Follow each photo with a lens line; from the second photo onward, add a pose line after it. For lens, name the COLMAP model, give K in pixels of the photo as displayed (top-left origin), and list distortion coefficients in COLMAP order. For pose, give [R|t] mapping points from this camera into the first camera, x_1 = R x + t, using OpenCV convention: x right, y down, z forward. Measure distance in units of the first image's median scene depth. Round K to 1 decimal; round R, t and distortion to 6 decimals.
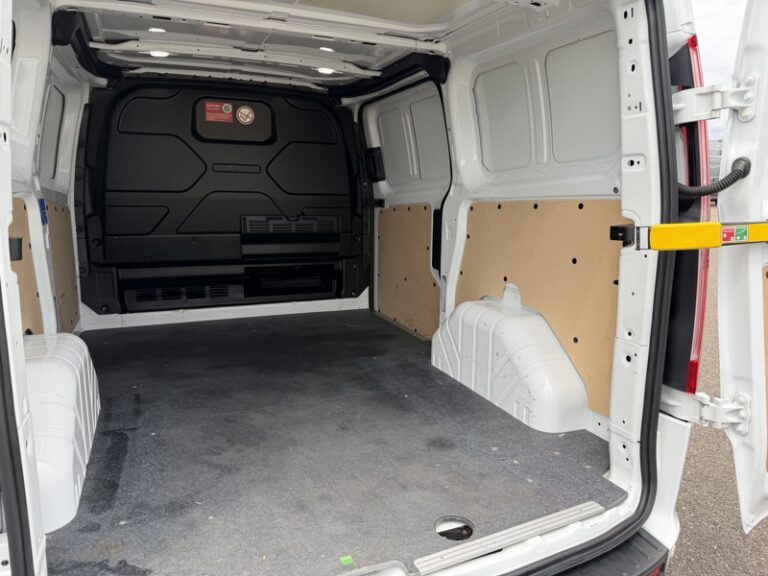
lens RADIAL K [[542.5, 0, 387.4], [0, 542.5, 286.7], [0, 0, 1]] dist [0.084960, -0.118237]
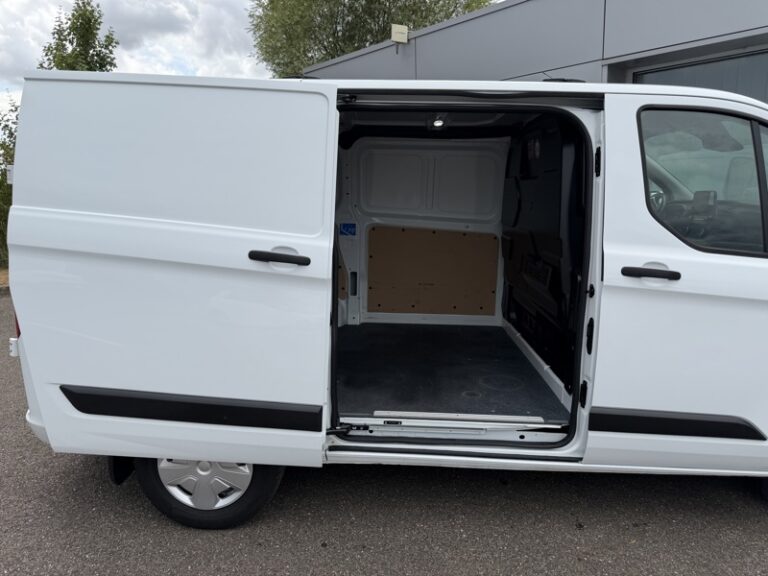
lens RADIAL K [[542.5, 0, 387.4], [0, 542.5, 286.7], [0, 0, 1]] dist [0.084960, -0.118237]
pose [[-0.405002, 0.134228, -0.904409, 1.067260], [-0.182500, 0.957392, 0.223817, -0.370318], [0.895917, 0.255701, -0.363249, 1.734704]]
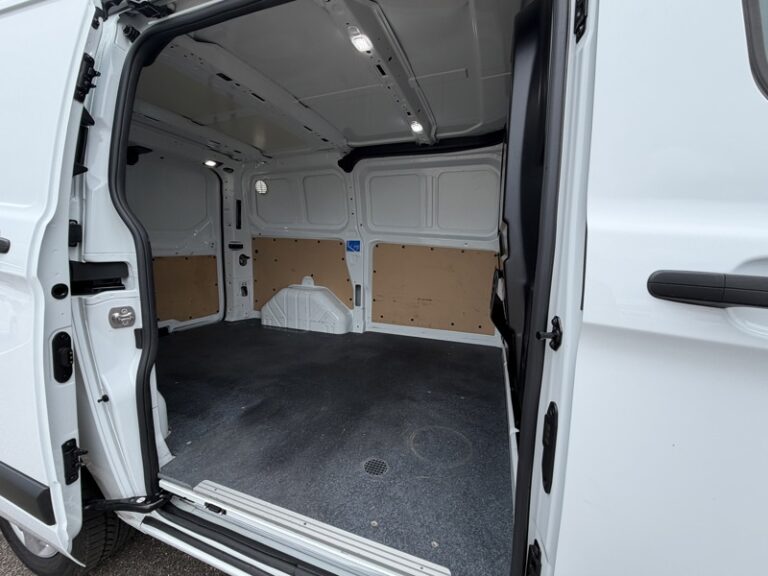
lens RADIAL K [[307.2, 0, 382.7], [0, 307.2, 287.3], [0, 0, 1]] dist [0.000178, -0.000157]
pose [[-0.676115, 0.079604, -0.732484, 0.218540], [-0.150719, 0.958182, 0.243252, -0.269382], [0.721216, 0.274865, -0.635843, 1.749030]]
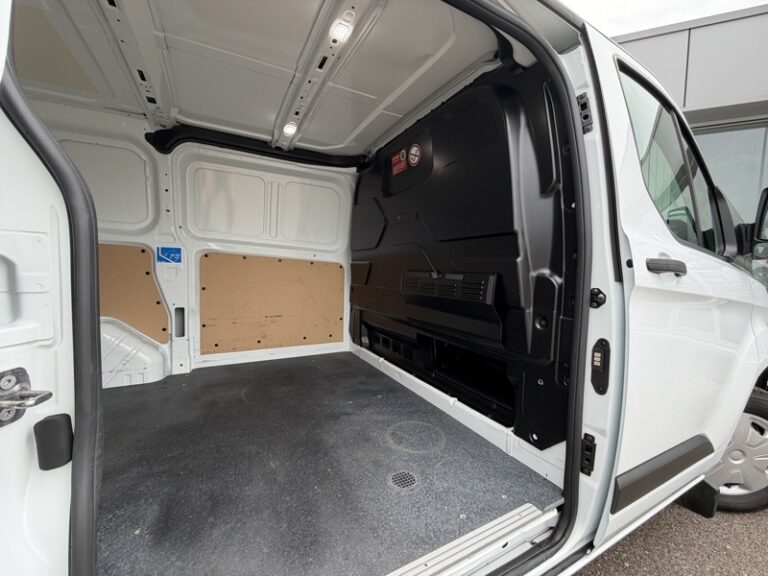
lens RADIAL K [[307.2, 0, 382.7], [0, 307.2, 287.3], [0, 0, 1]] dist [0.000178, -0.000157]
pose [[0.096927, 0.048716, -0.994099, 0.327522], [-0.192292, 0.980900, 0.029320, -0.171439], [0.976539, 0.188316, 0.104443, 1.394519]]
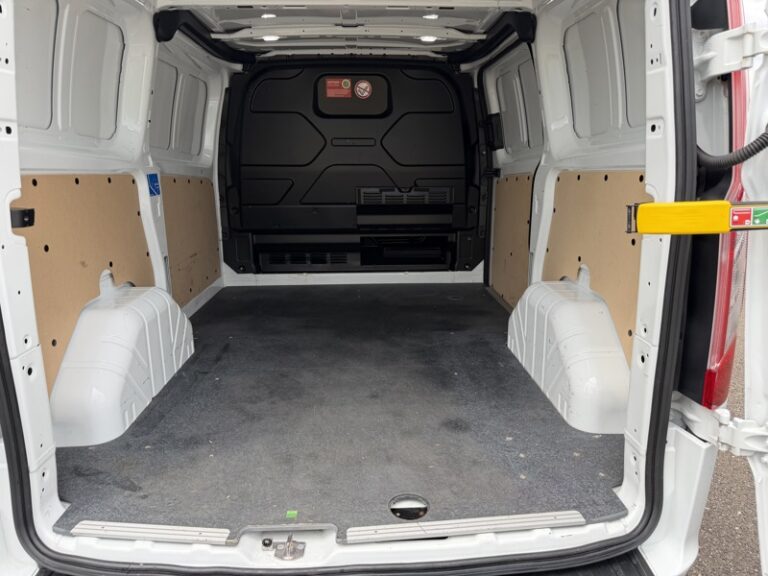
lens RADIAL K [[542.5, 0, 387.4], [0, 542.5, 286.7], [0, 0, 1]] dist [0.084960, -0.118237]
pose [[0.935921, 0.063779, -0.346388, 0.248388], [-0.044231, 0.996966, 0.064057, -0.013264], [0.349422, -0.044631, 0.935902, 0.043918]]
